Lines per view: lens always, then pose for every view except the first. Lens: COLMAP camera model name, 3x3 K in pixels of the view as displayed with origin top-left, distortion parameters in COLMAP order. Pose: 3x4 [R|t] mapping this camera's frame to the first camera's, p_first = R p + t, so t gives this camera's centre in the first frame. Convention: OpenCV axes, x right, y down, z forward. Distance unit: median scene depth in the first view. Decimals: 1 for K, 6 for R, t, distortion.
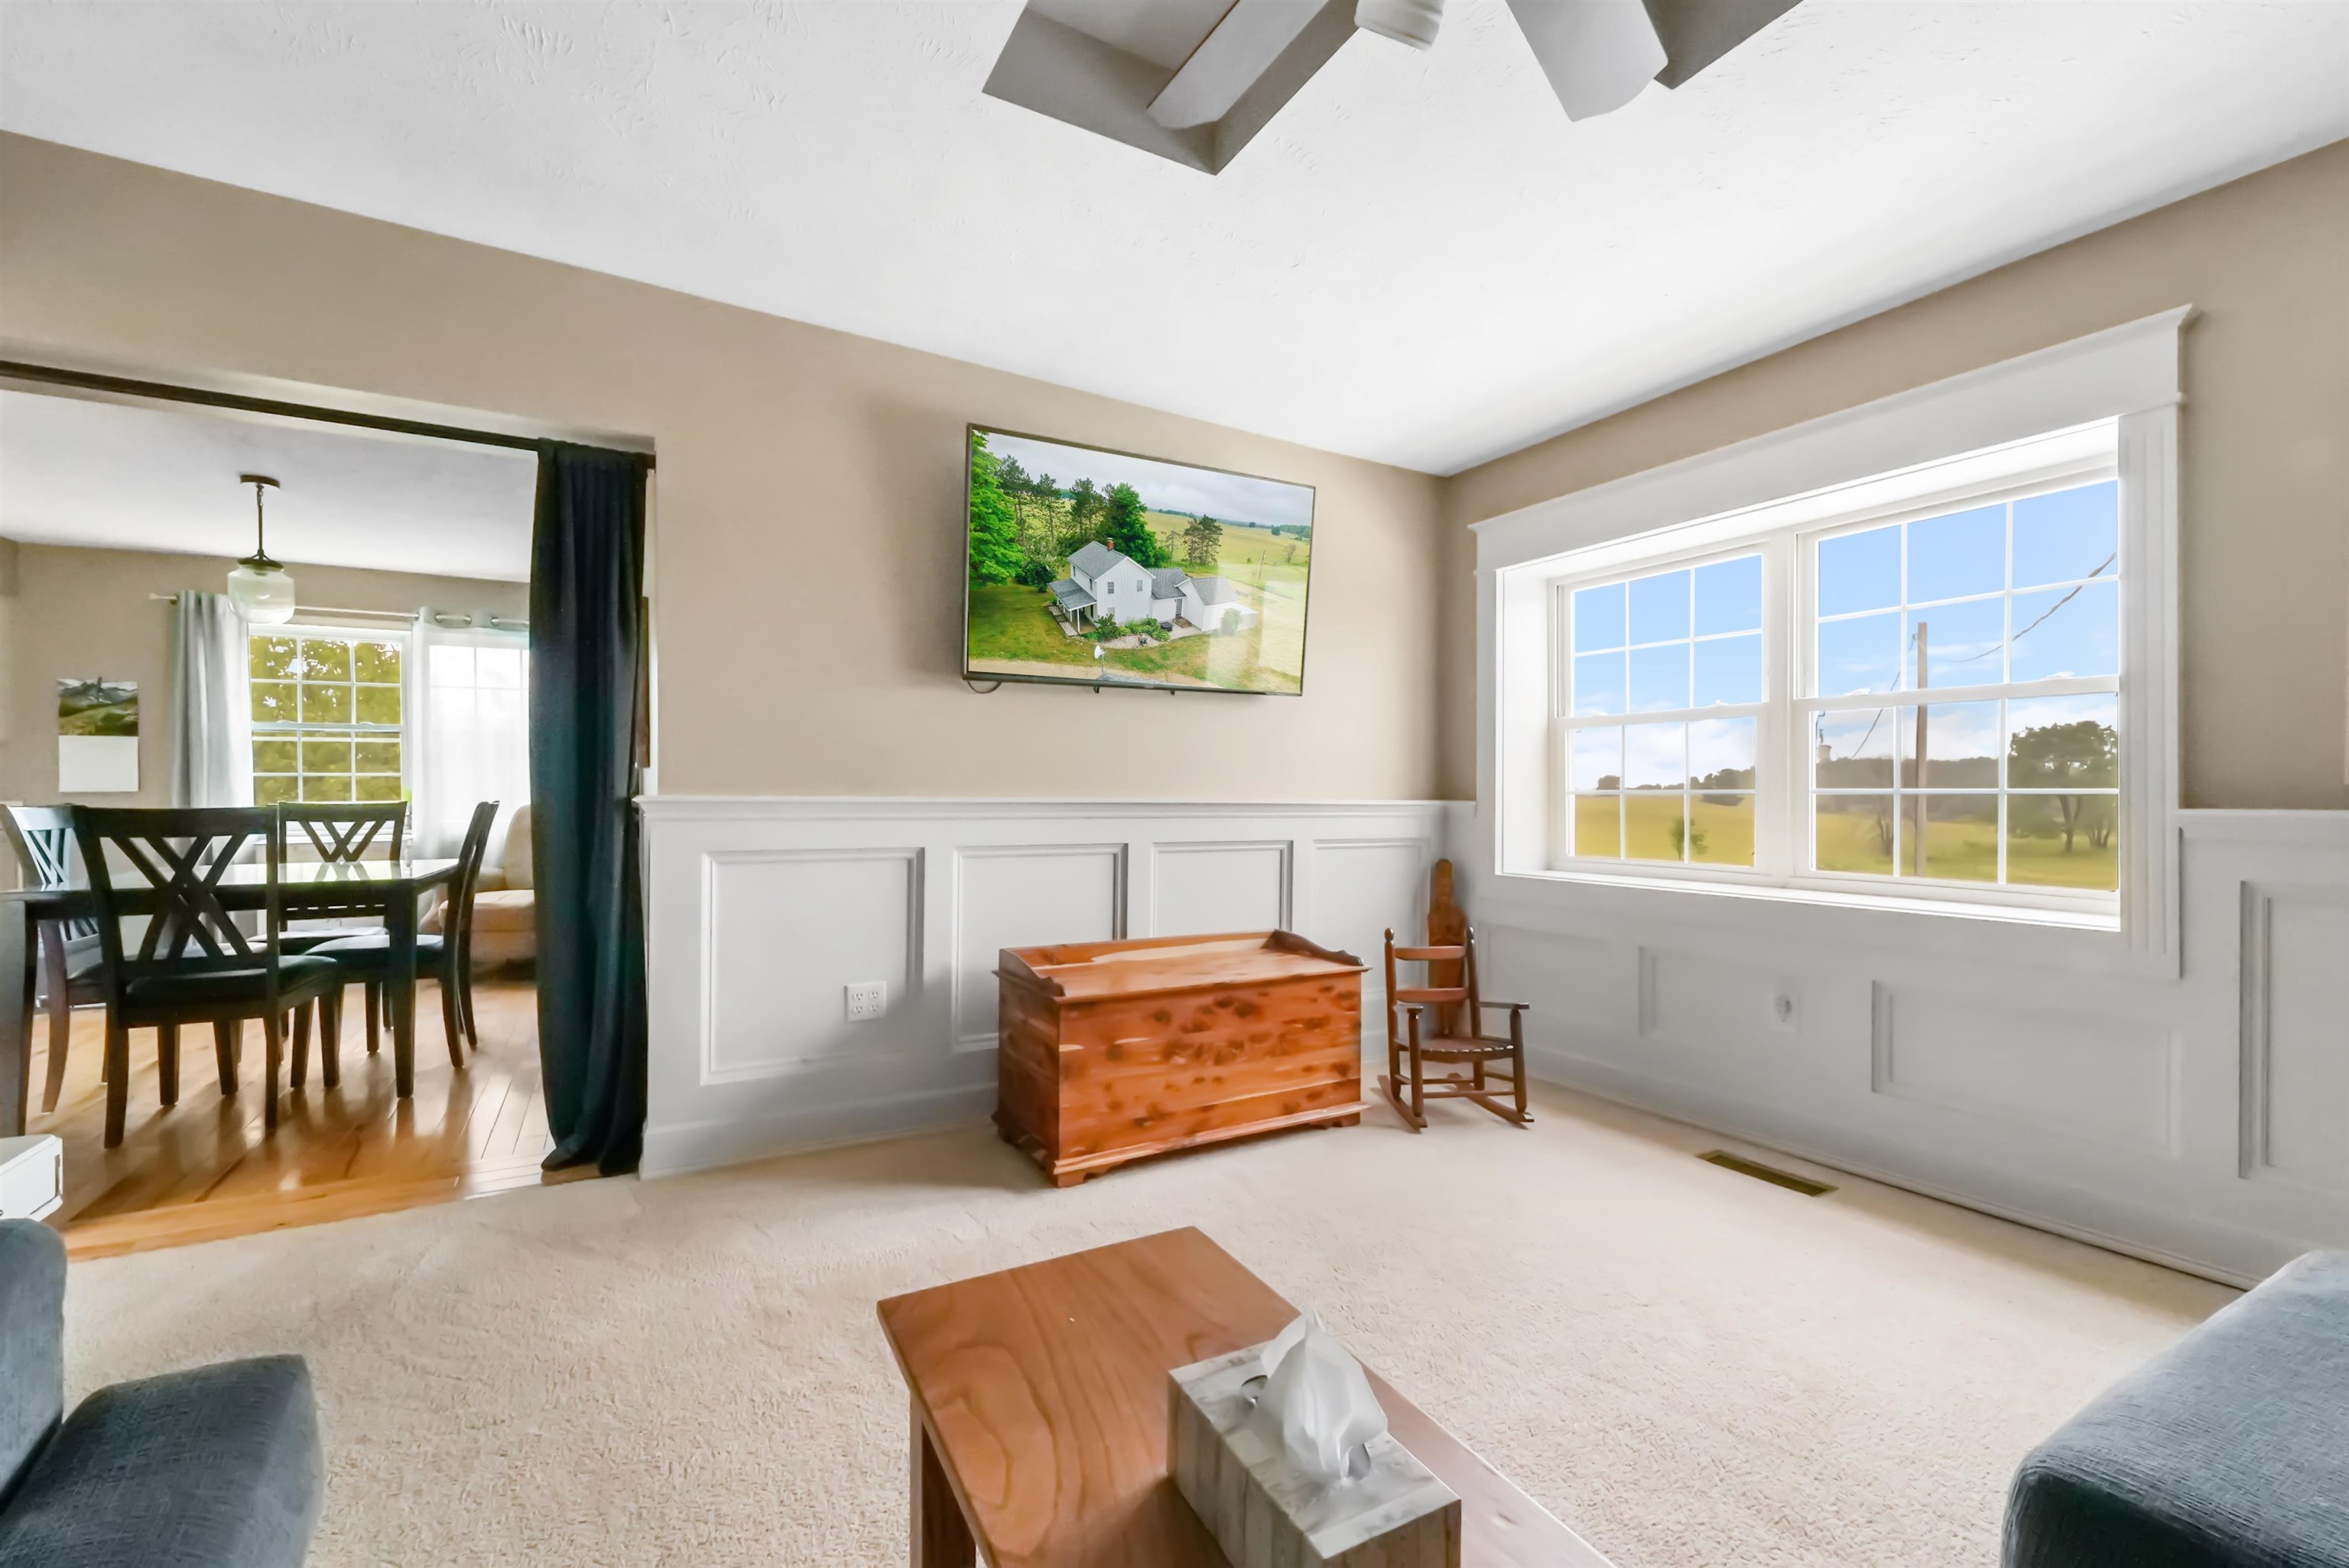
lens RADIAL K [[959.1, 0, 1167.8], [0, 959.1, 781.5], [0, 0, 1]] dist [-0.002029, 0.000068]
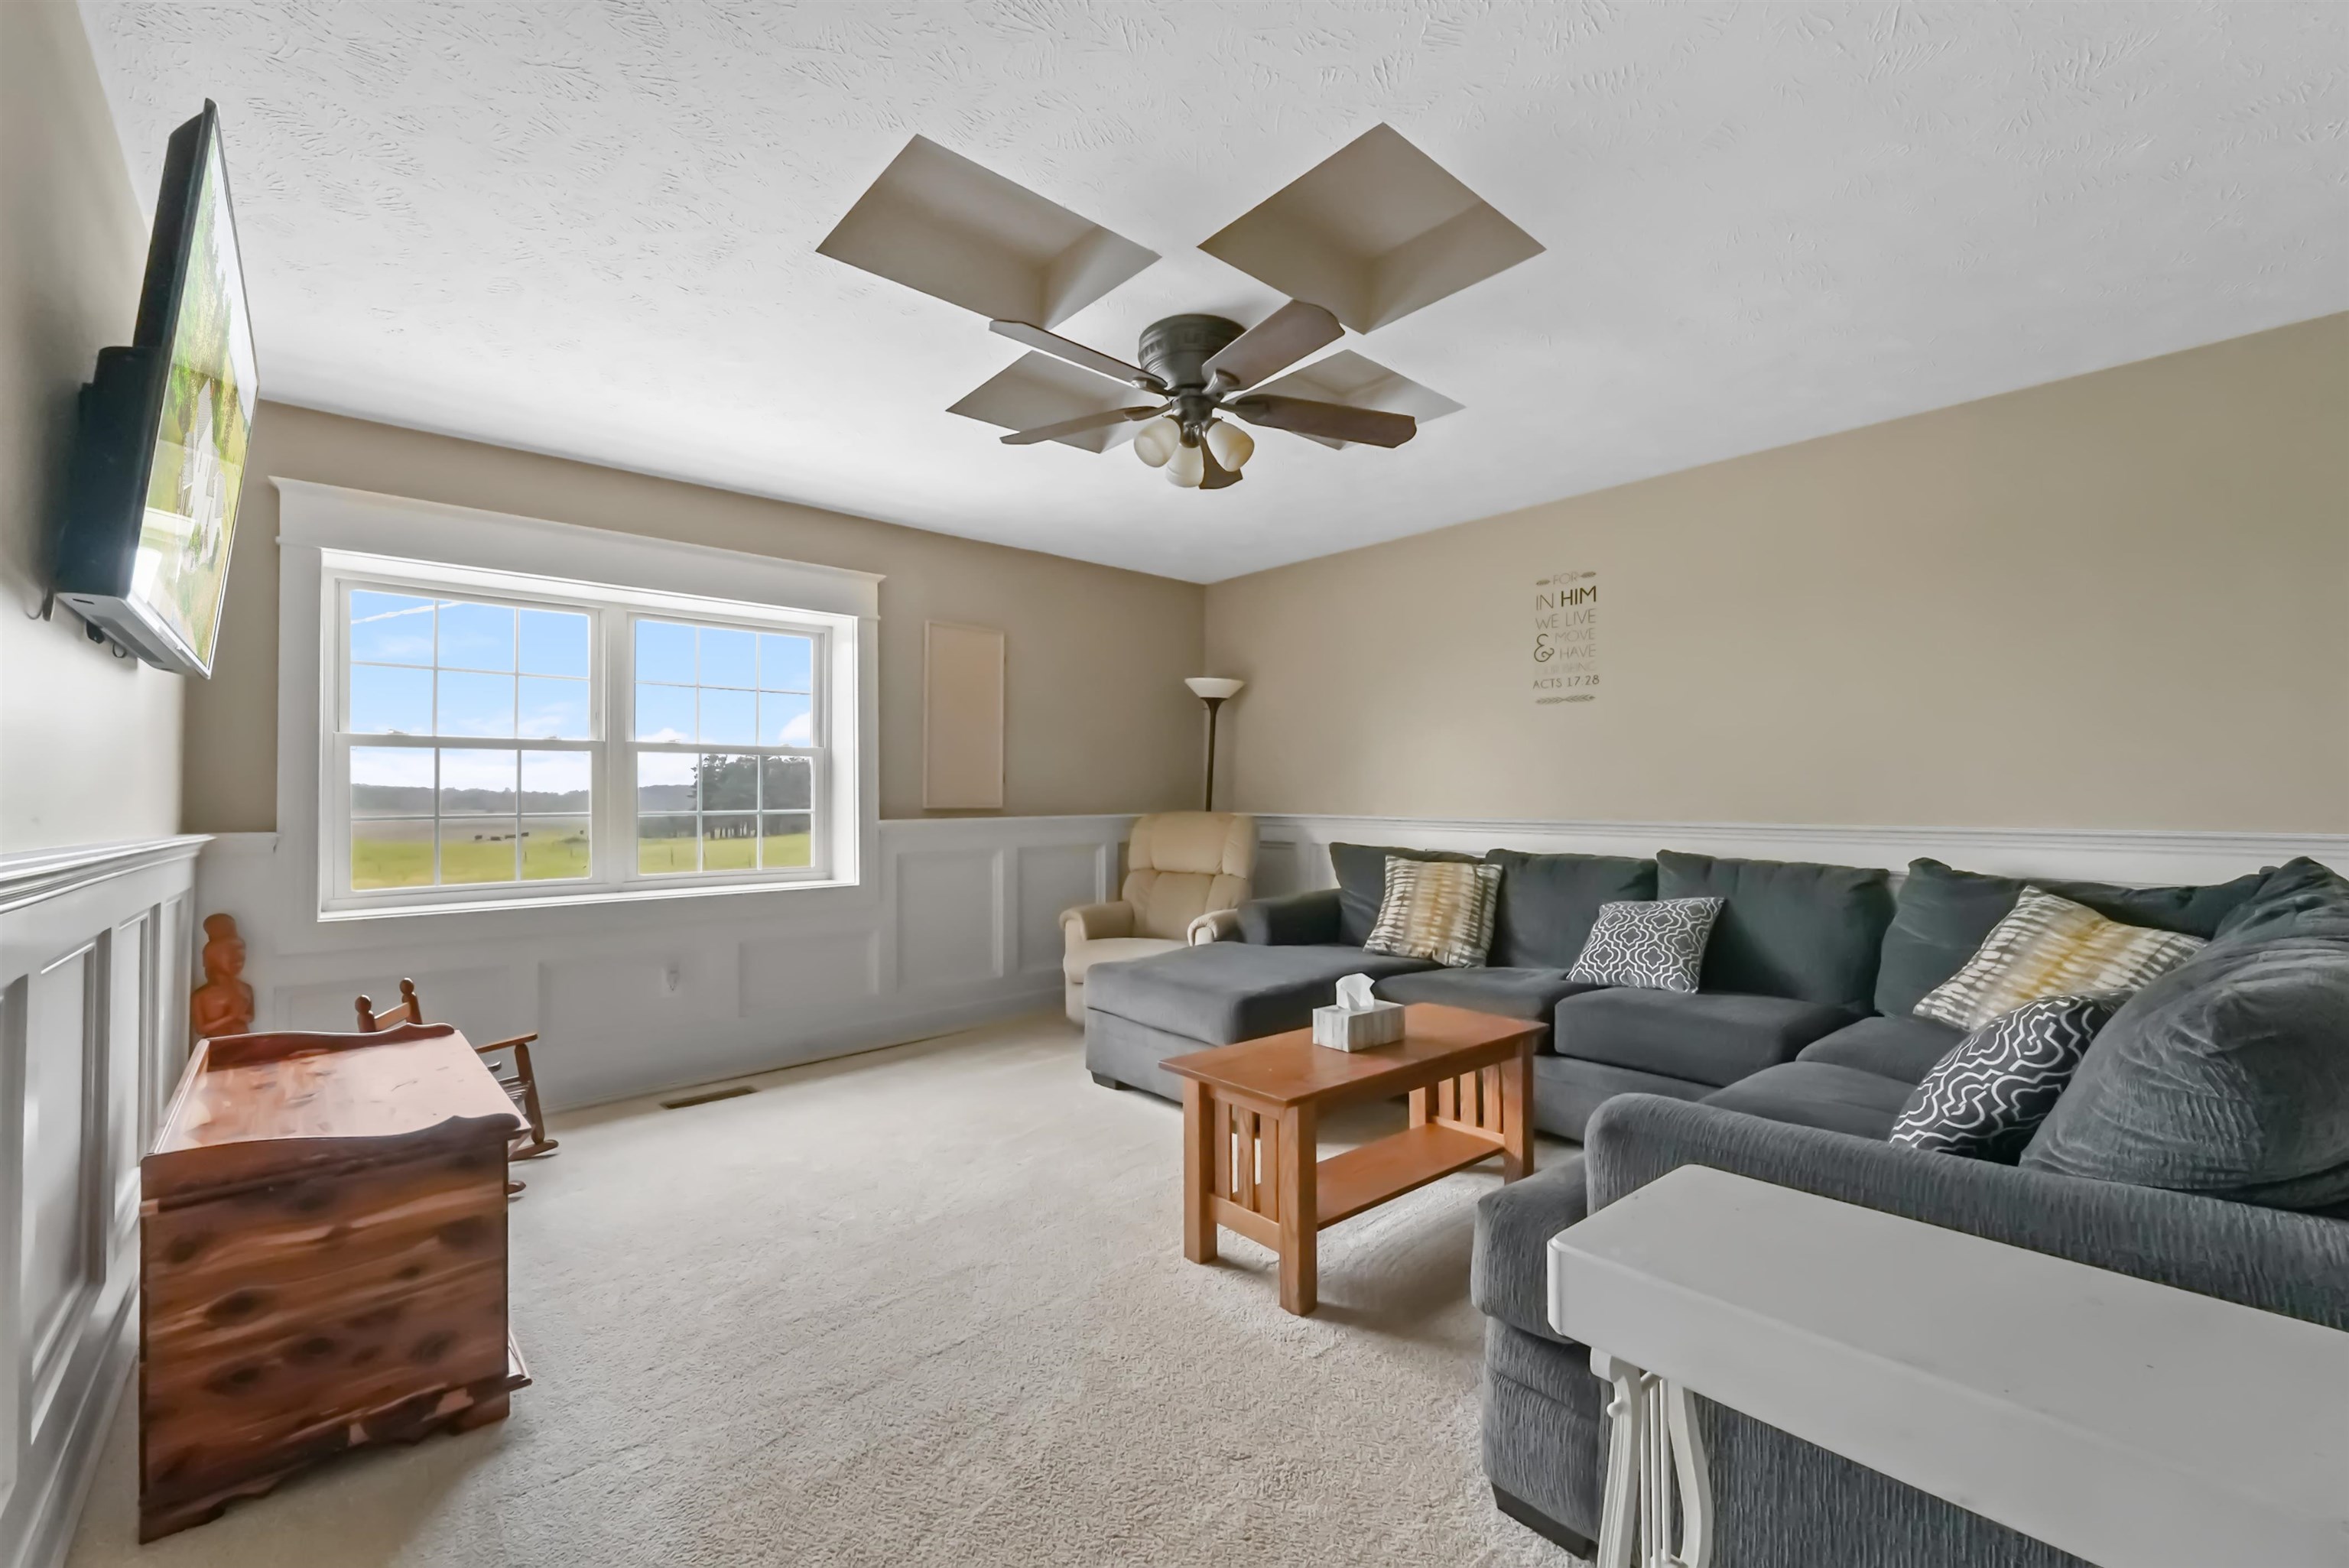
lens RADIAL K [[959.1, 0, 1167.8], [0, 959.1, 781.5], [0, 0, 1]] dist [-0.002029, 0.000068]
pose [[-0.212041, 0.024468, 0.976955, -0.869858], [0.001108, 0.999692, -0.024797, -0.001299], [-0.977260, -0.004175, -0.212002, 0.684688]]
